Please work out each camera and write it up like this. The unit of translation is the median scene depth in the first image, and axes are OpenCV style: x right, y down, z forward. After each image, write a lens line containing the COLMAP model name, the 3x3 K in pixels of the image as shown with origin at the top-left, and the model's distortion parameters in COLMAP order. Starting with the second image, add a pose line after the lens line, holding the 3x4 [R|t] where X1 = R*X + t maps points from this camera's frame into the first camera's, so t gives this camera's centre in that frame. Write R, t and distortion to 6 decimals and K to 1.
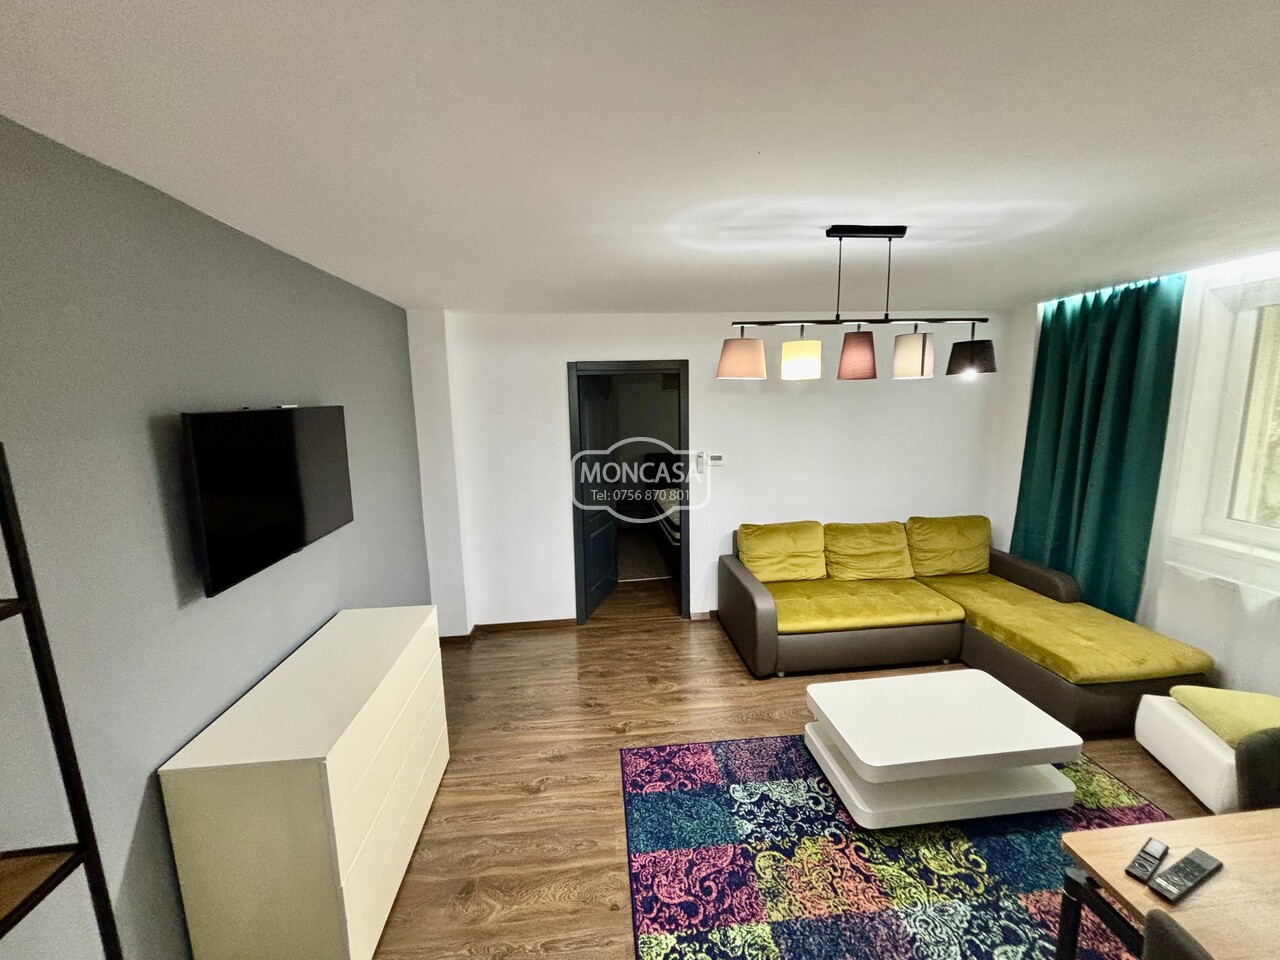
lens RADIAL K [[514.3, 0, 637.9], [0, 514.3, 479.3], [0, 0, 1]] dist [-0.003066, 0.001476]
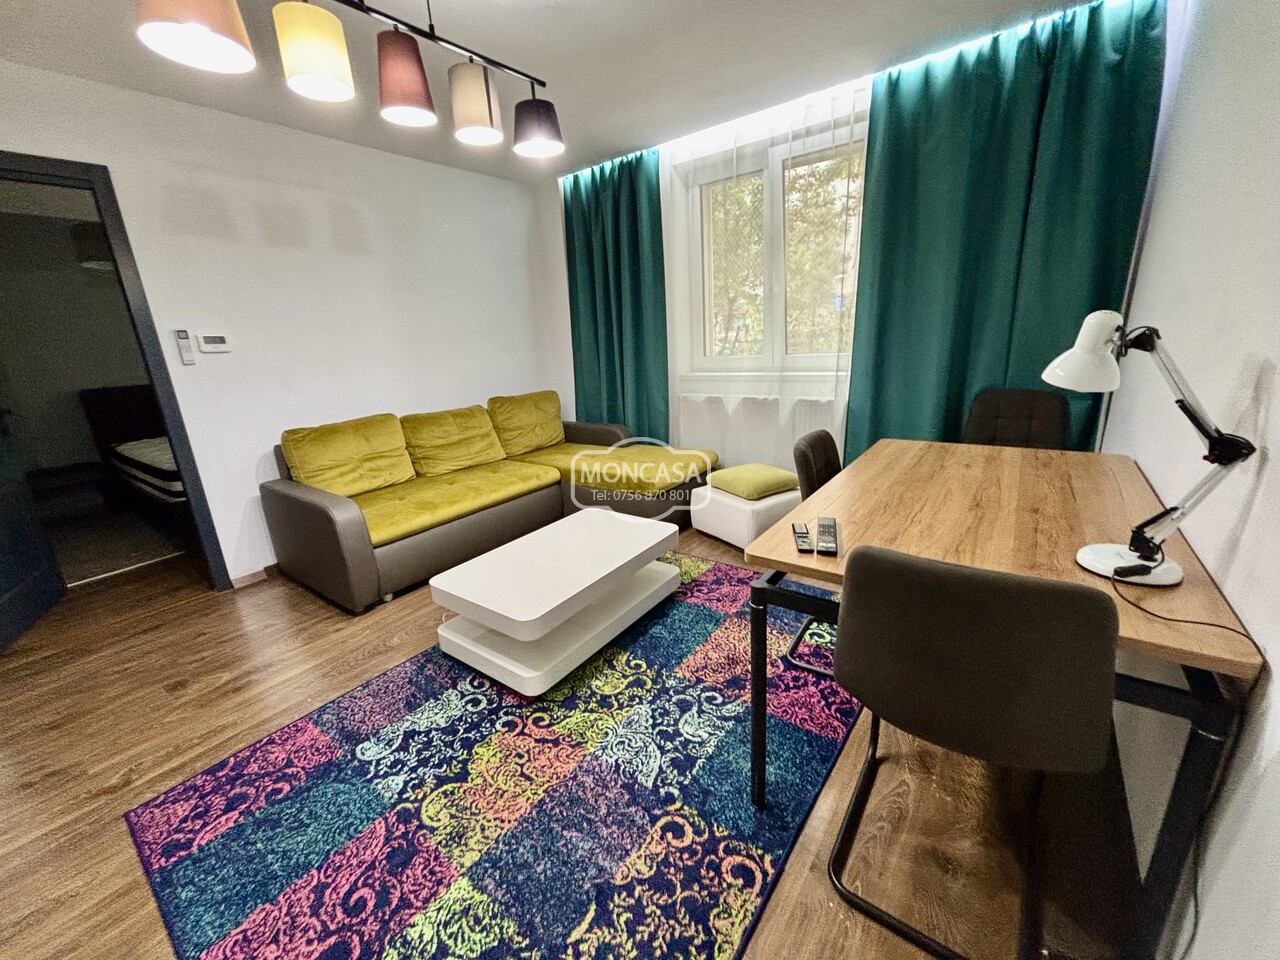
lens RADIAL K [[514.3, 0, 638.2], [0, 514.3, 479.2], [0, 0, 1]] dist [-0.003066, 0.001476]
pose [[0.675652, -0.214960, 0.705185, 0.030114], [0.156466, 0.976567, 0.147771, 0.208255], [-0.720425, 0.010495, 0.693453, 0.258107]]
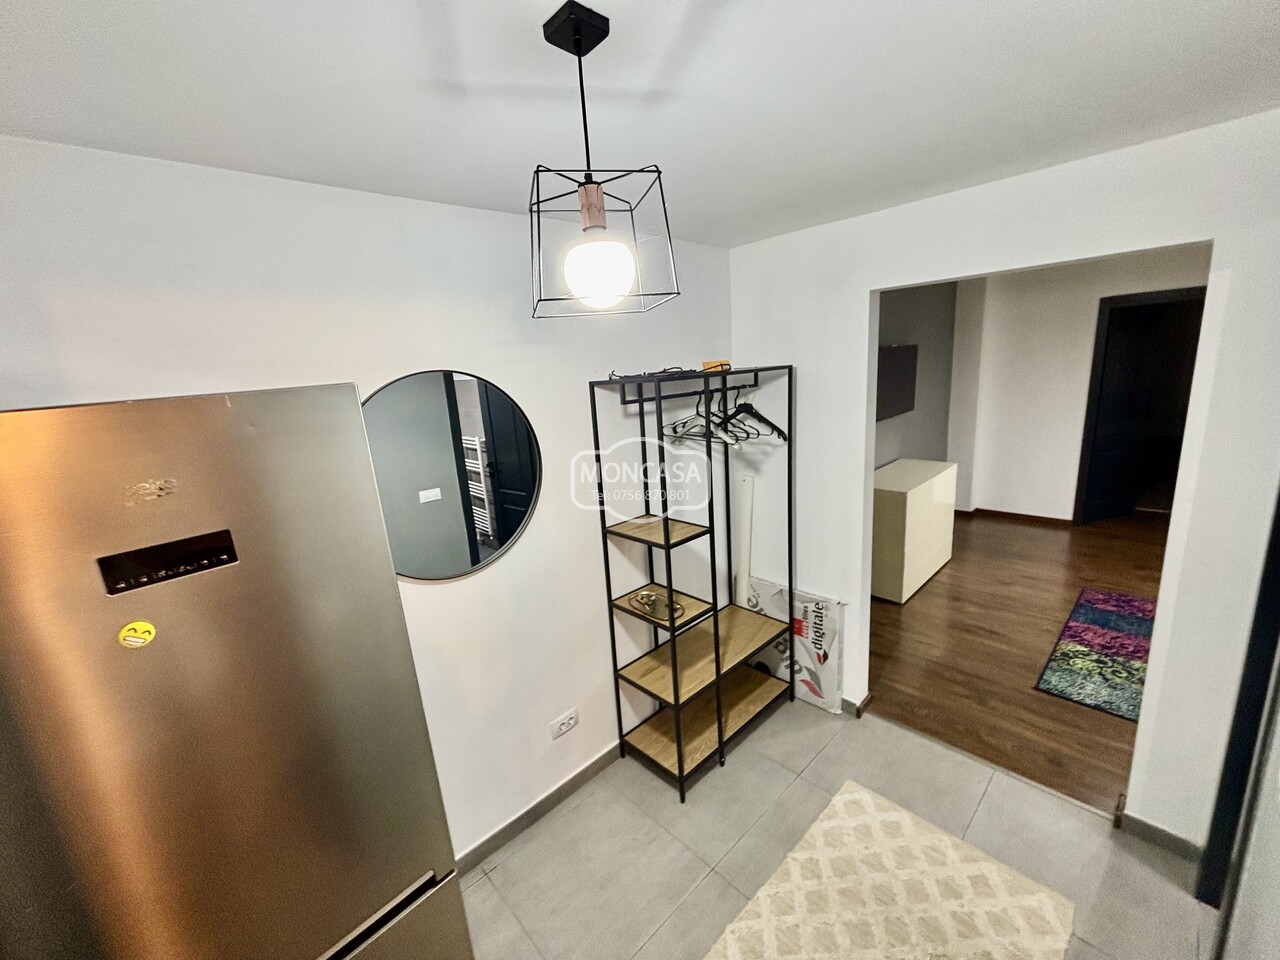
lens RADIAL K [[514.3, 0, 635.6], [0, 514.3, 475.0], [0, 0, 1]] dist [-0.003066, 0.001476]
pose [[0.613507, 0.142597, -0.776708, 0.292201], [-0.062299, 0.989236, 0.132407, 0.134189], [0.787228, -0.032845, 0.615787, -0.906484]]
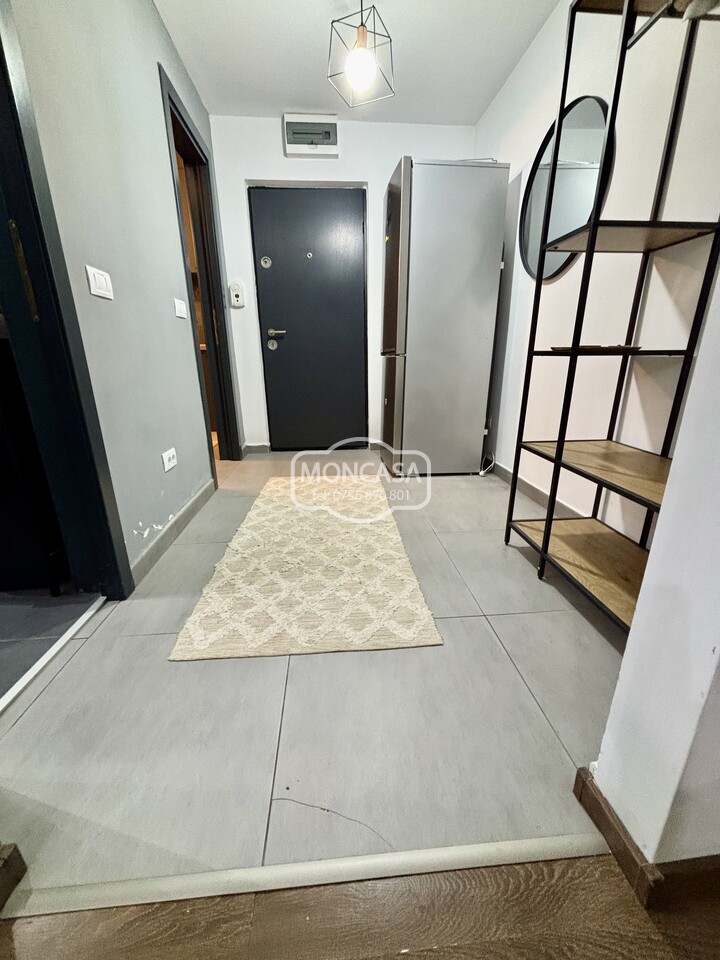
lens RADIAL K [[385.7, 0, 362.7], [0, 385.7, 478.4], [0, 0, 1]] dist [-0.003066, 0.001476]
pose [[-0.999475, 0.029993, 0.012221, -0.035848], [0.032284, 0.892443, 0.450003, 0.396179], [0.002591, 0.450161, -0.892943, 0.289014]]
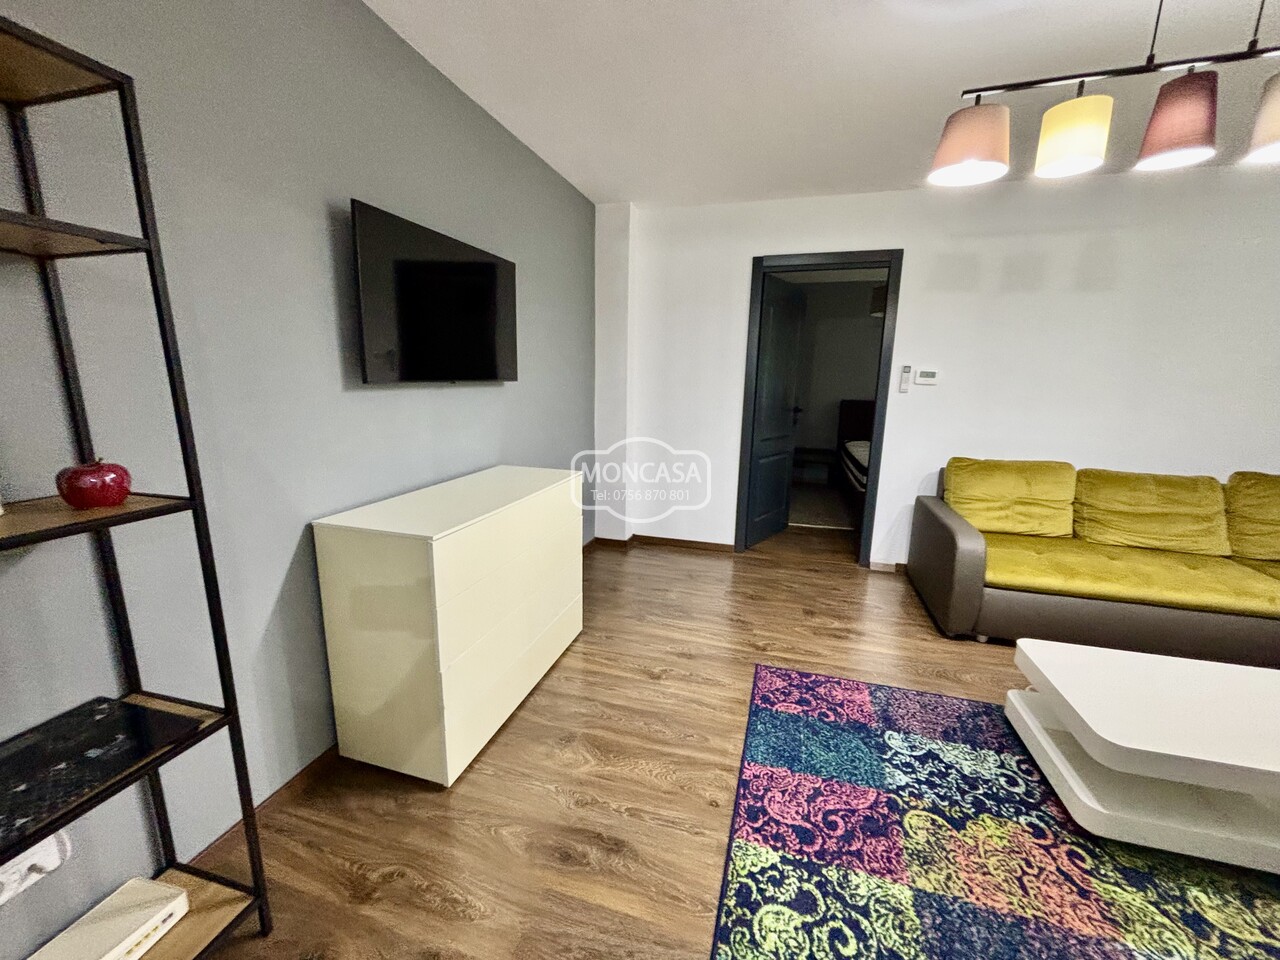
lens RADIAL K [[514.3, 0, 638.4], [0, 514.3, 478.9], [0, 0, 1]] dist [-0.003066, 0.001476]
pose [[0.926644, 0.108902, -0.359822, 0.069219], [-0.094062, 0.993843, 0.058554, 0.201551], [0.363984, -0.020413, 0.931182, 0.129750]]
